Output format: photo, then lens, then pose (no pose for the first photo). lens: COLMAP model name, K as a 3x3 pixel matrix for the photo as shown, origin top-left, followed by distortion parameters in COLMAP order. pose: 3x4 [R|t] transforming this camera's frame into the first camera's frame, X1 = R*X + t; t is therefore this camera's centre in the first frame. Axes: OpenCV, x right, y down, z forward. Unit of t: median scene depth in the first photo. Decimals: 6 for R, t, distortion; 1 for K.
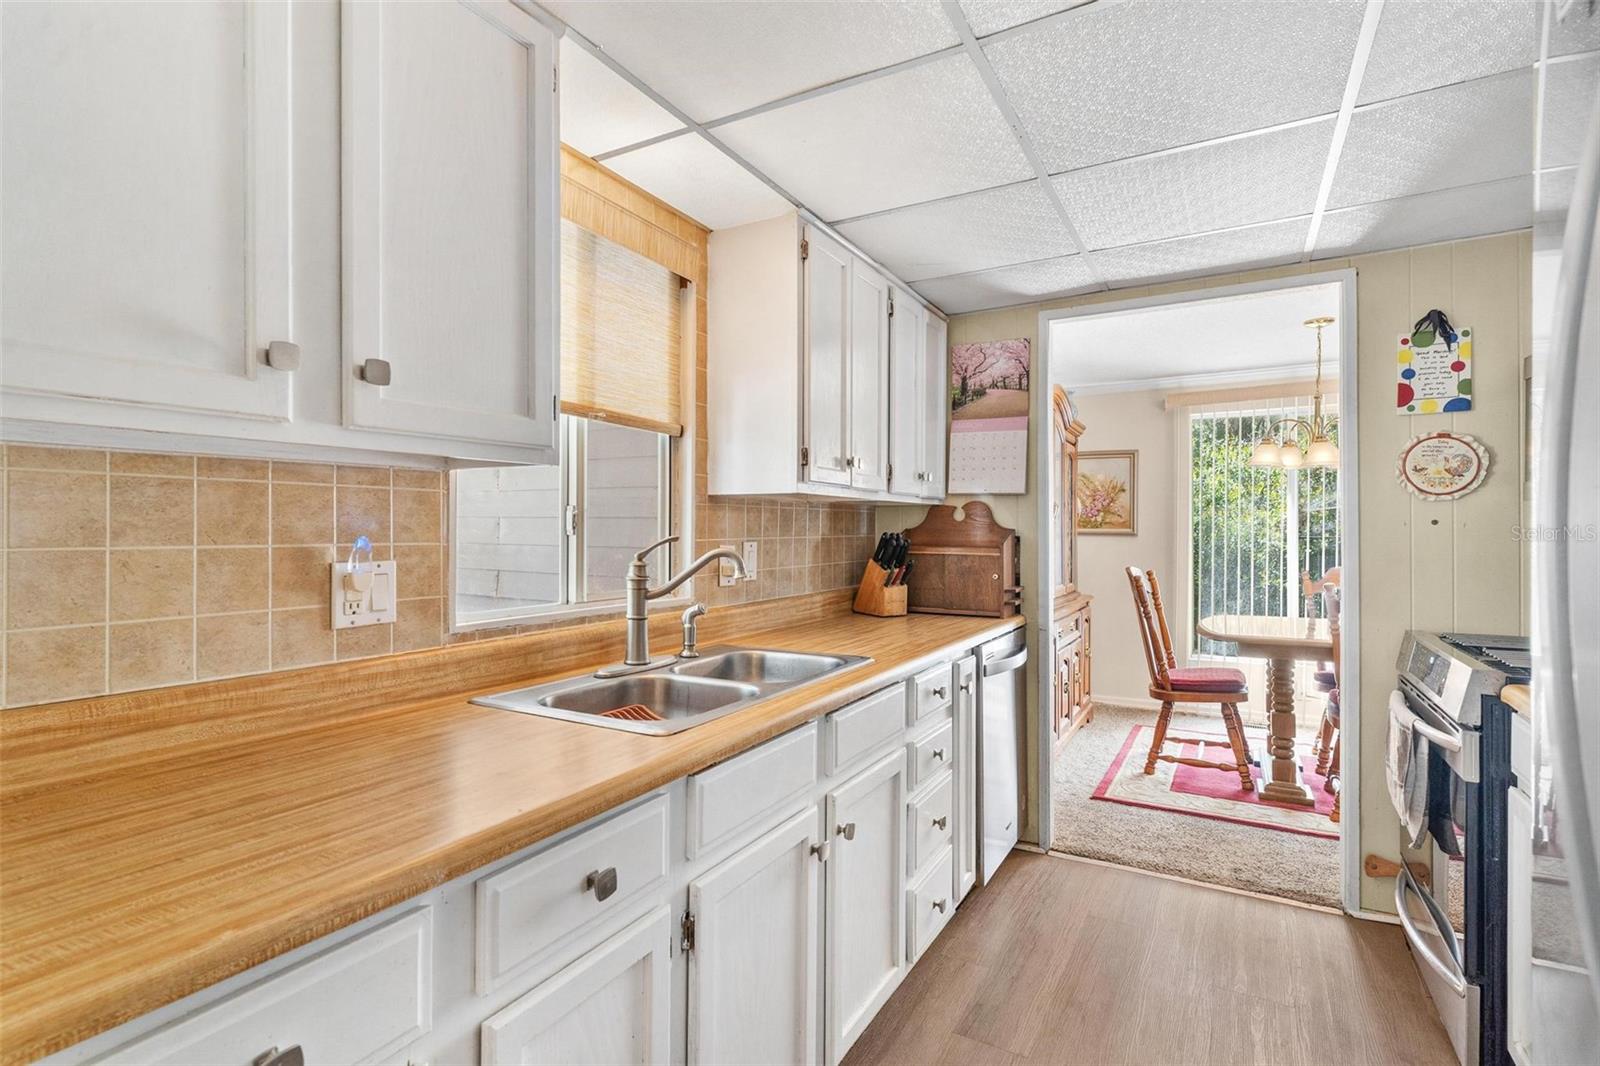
lens RADIAL K [[802.9, 0, 757.8], [0, 802.9, 521.0], [0, 0, 1]] dist [-0.009813, 0.001332]
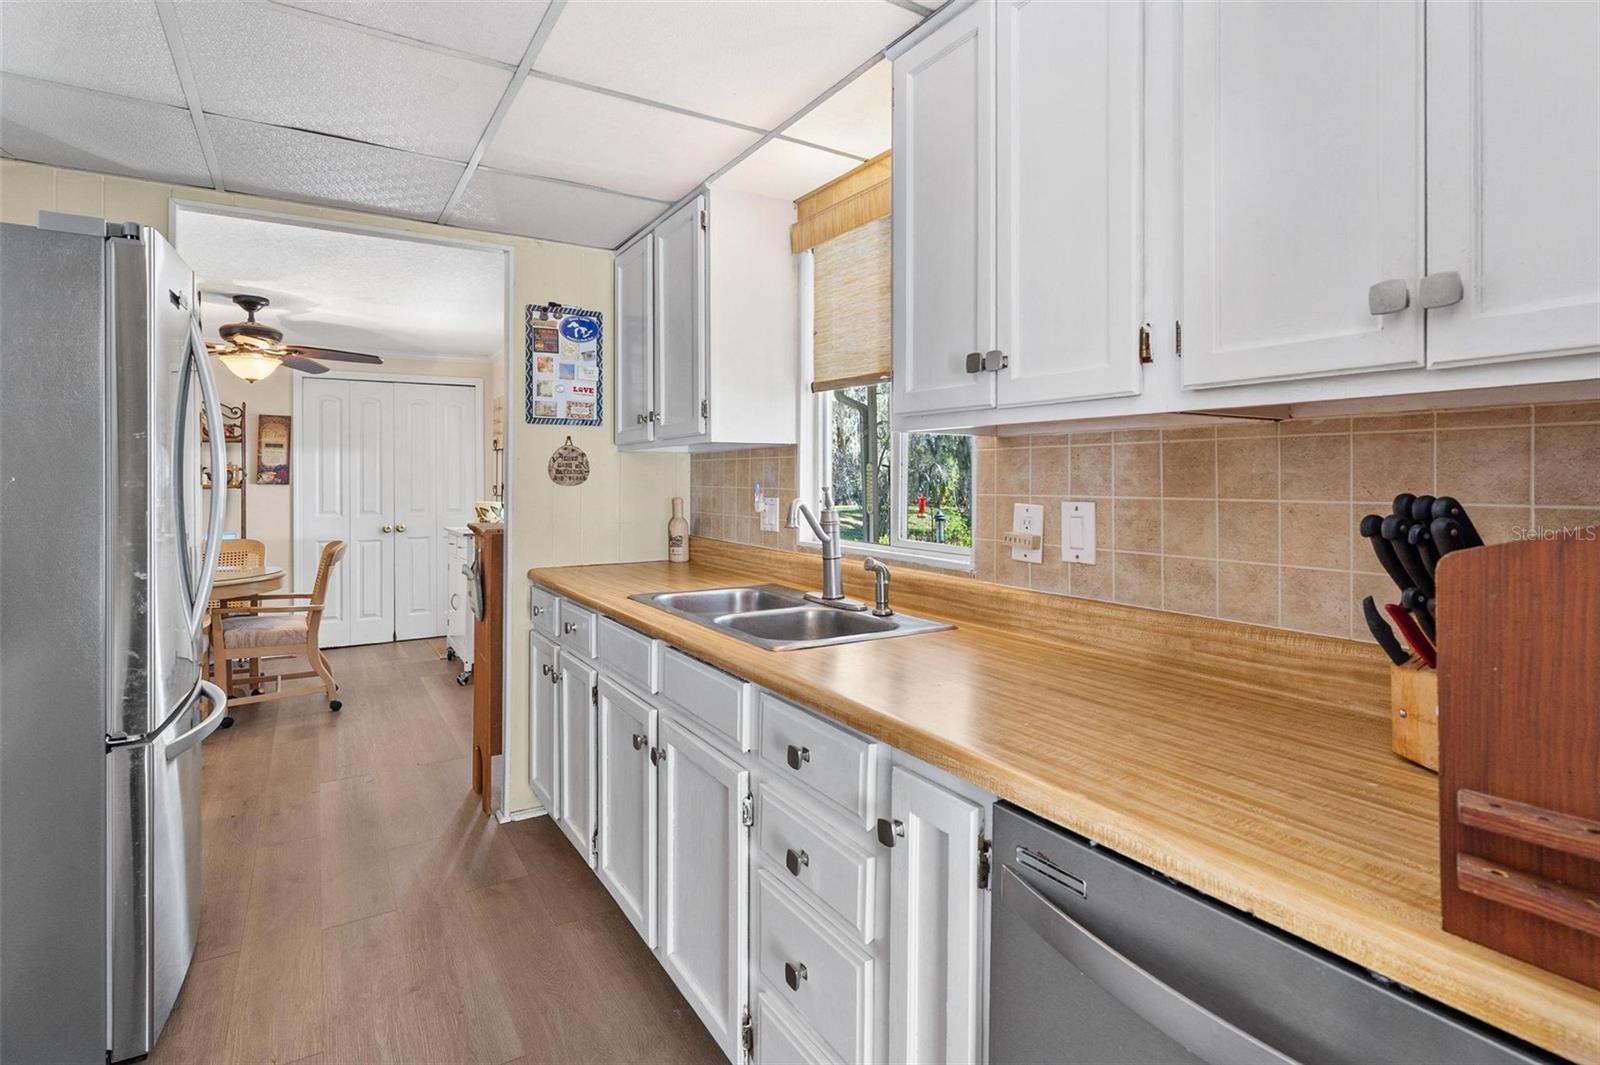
lens RADIAL K [[802.9, 0, 745.5], [0, 802.9, 474.5], [0, 0, 1]] dist [-0.009813, 0.001332]
pose [[-0.493310, -0.004861, -0.869840, 0.575545], [0.005745, 0.999944, -0.008847, 0.007214], [0.869835, -0.009361, -0.493254, 0.934476]]
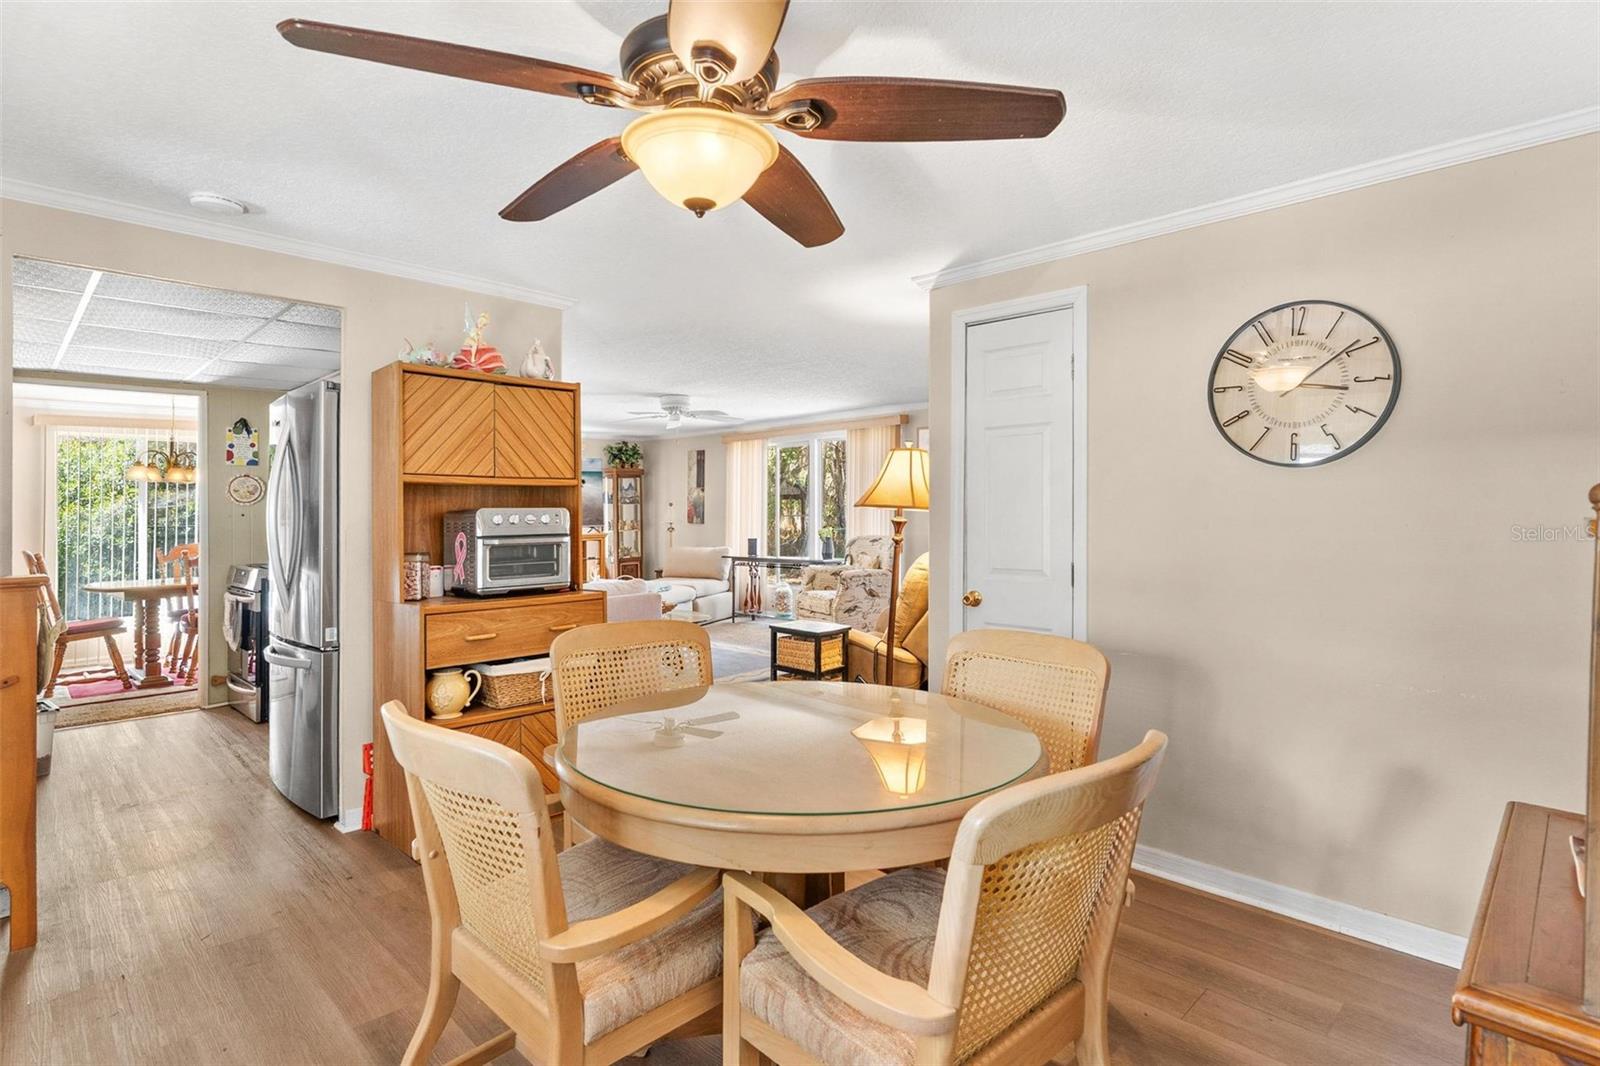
lens RADIAL K [[802.9, 0, 809.7], [0, 802.9, 500.5], [0, 0, 1]] dist [-0.009813, 0.001332]
pose [[0.235729, 0.009996, 0.971767, -0.990144], [0.004950, 0.999922, -0.011487, -0.008690], [-0.971806, 0.007518, 0.235662, -1.112610]]
